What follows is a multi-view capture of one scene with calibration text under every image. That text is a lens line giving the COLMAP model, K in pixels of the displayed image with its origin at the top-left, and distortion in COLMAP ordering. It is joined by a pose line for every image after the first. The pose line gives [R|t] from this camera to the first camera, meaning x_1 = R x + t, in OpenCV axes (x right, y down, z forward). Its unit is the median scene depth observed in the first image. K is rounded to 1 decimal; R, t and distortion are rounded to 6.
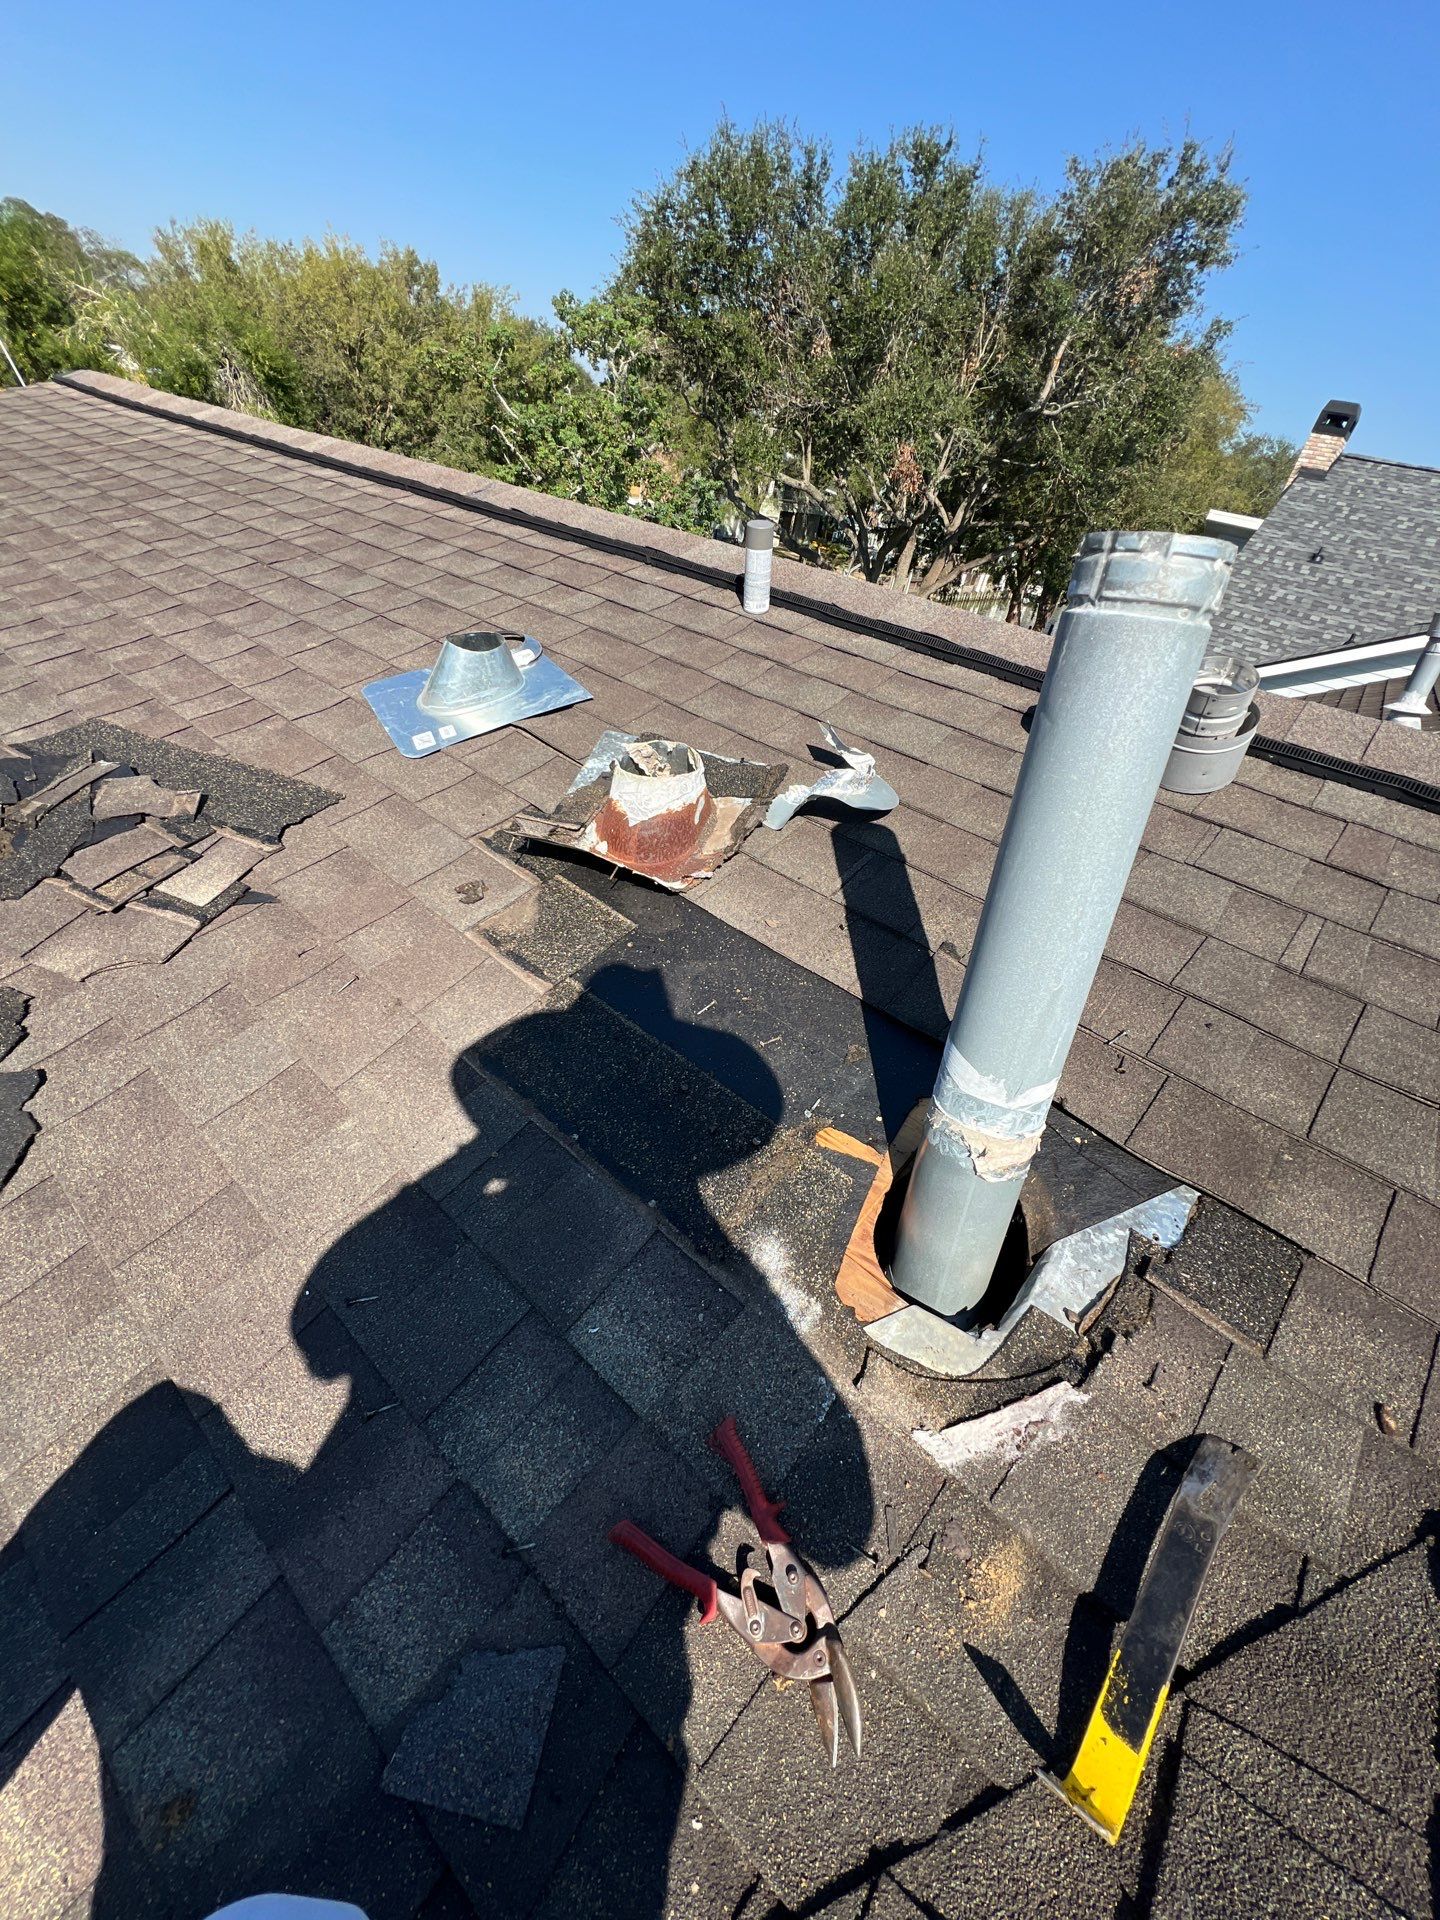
lens RADIAL K [[770.4, 0, 724.7], [0, 770.4, 955.7], [0, 0, 1]] dist [-0.001686, 0.000297]
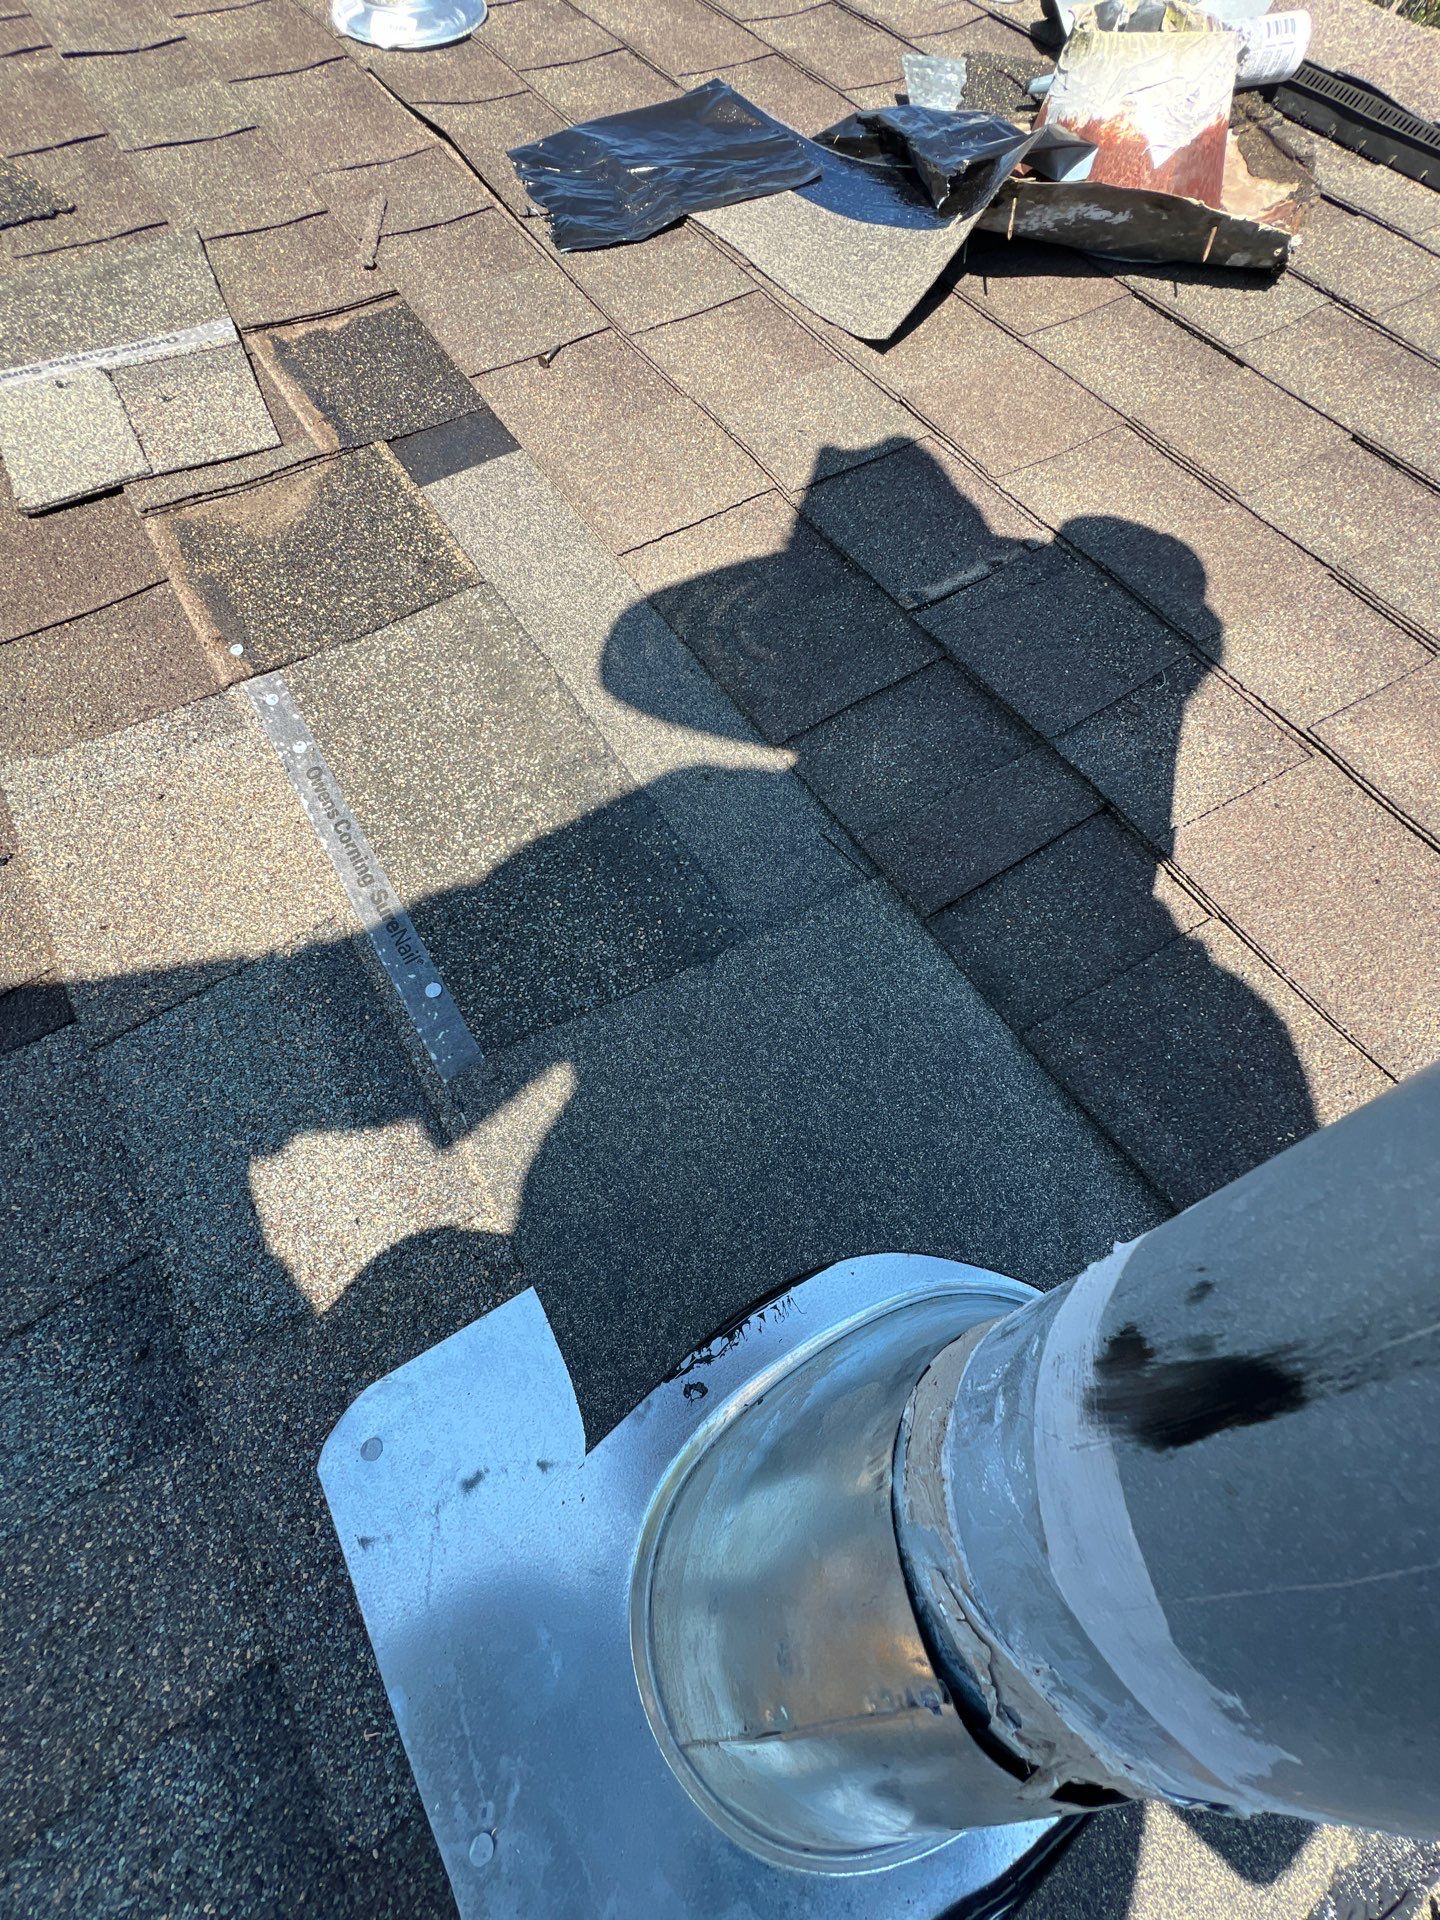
lens RADIAL K [[772.0, 0, 724.4], [0, 772.0, 957.3], [0, 0, 1]] dist [-0.001152, -0.000721]
pose [[0.960157, 0.265918, -0.085941, 0.041424], [-0.221915, 0.912413, 0.343883, -0.008575], [0.169859, -0.311110, 0.935071, 0.168487]]
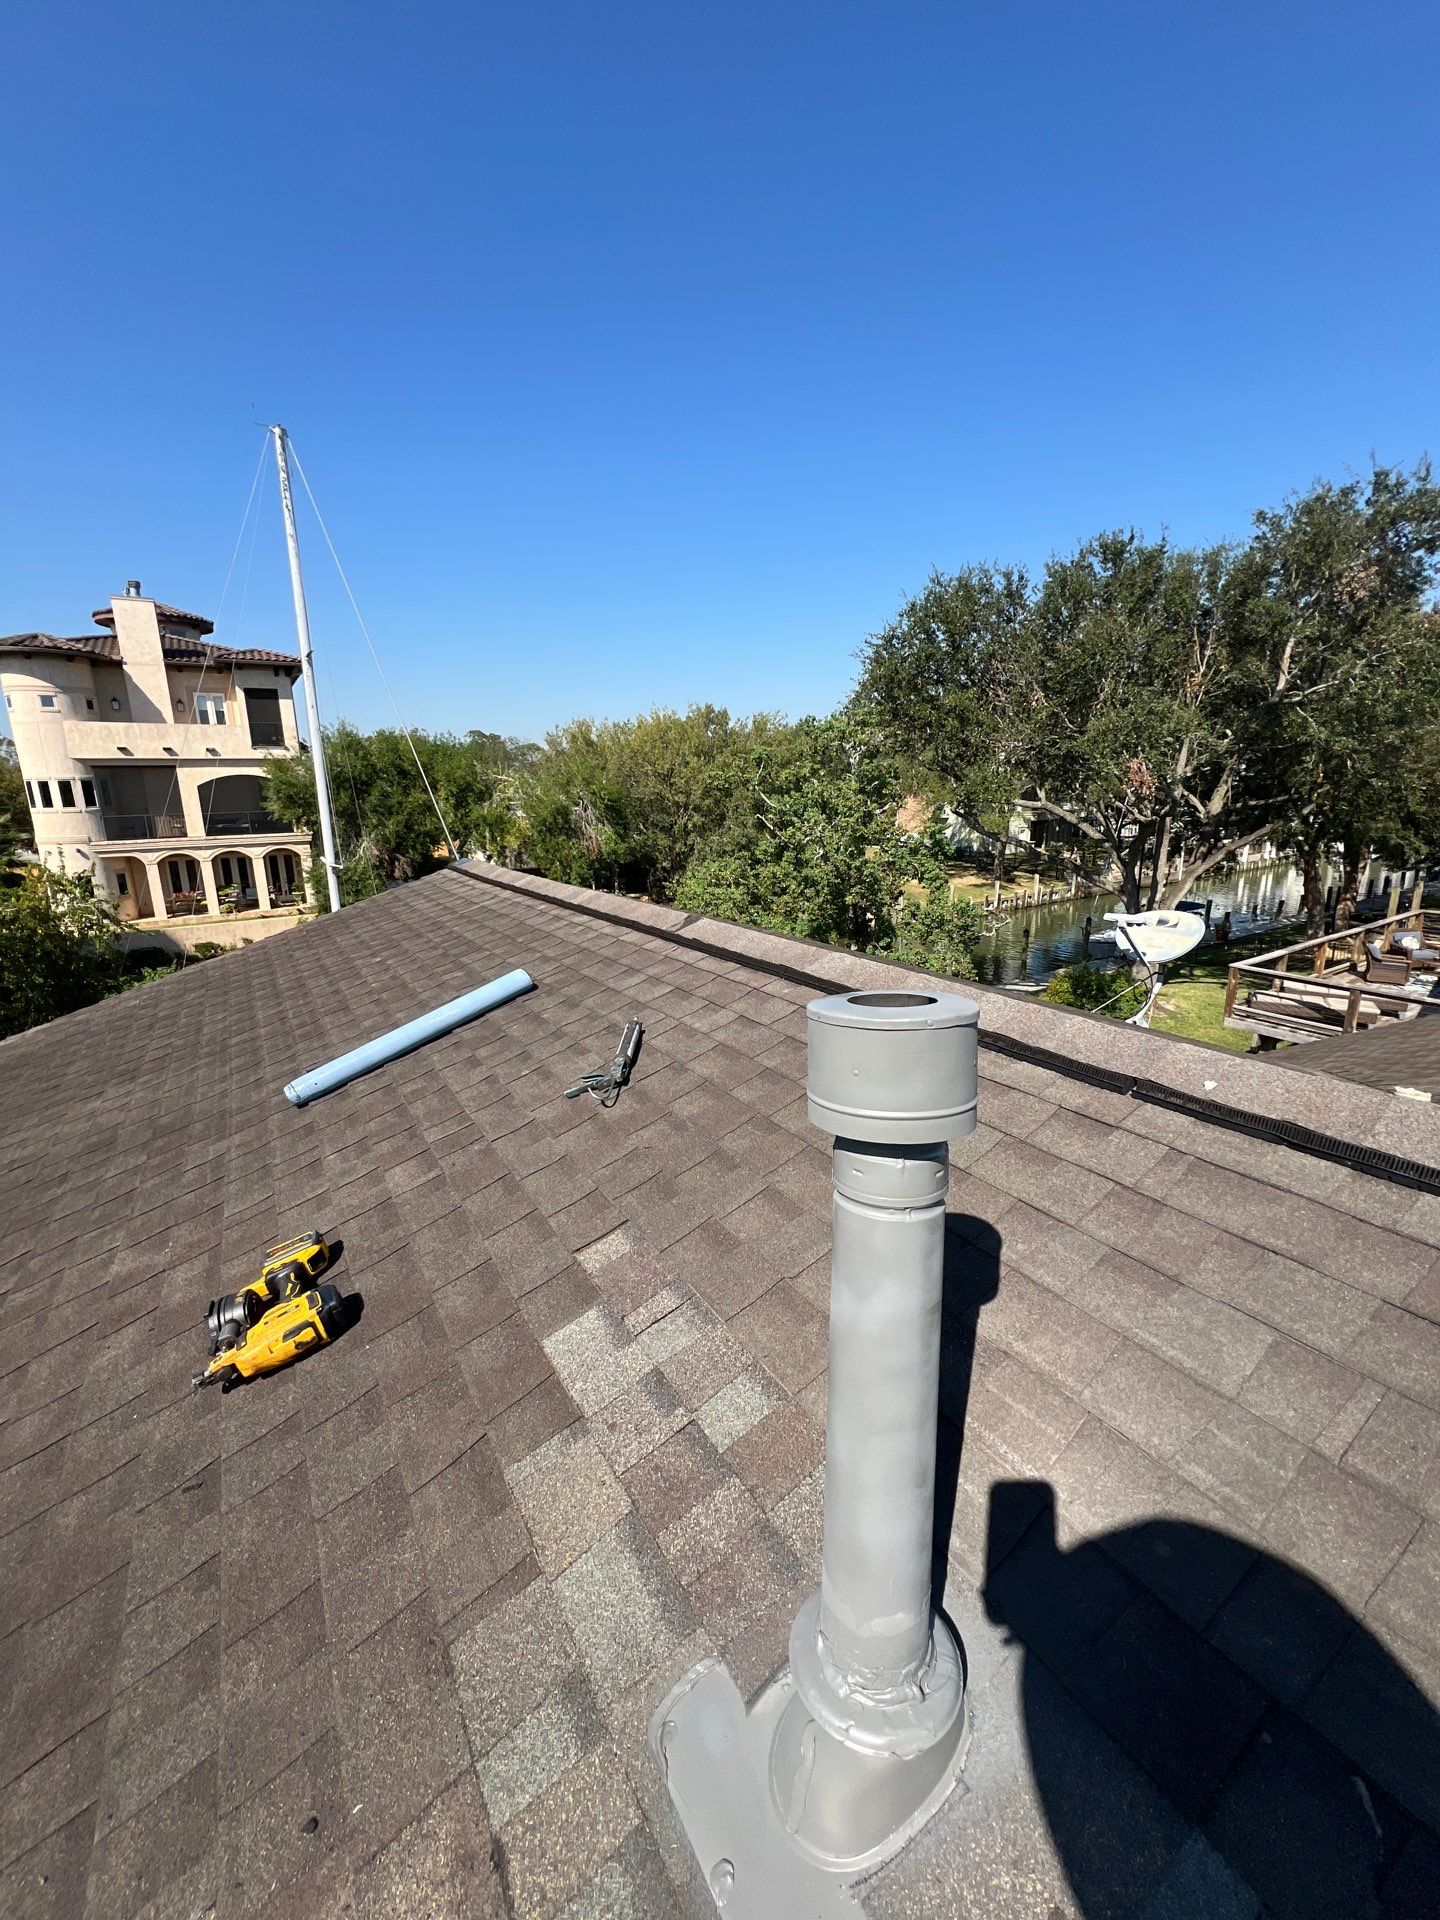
lens RADIAL K [[770.9, 0, 724.7], [0, 770.9, 956.4], [0, 0, 1]] dist [-0.003891, 0.001467]
pose [[0.936617, -0.113393, -0.331498, 0.132381], [-0.018894, 0.928452, -0.370971, -0.051198], [0.349846, 0.353721, 0.867462, -0.059208]]
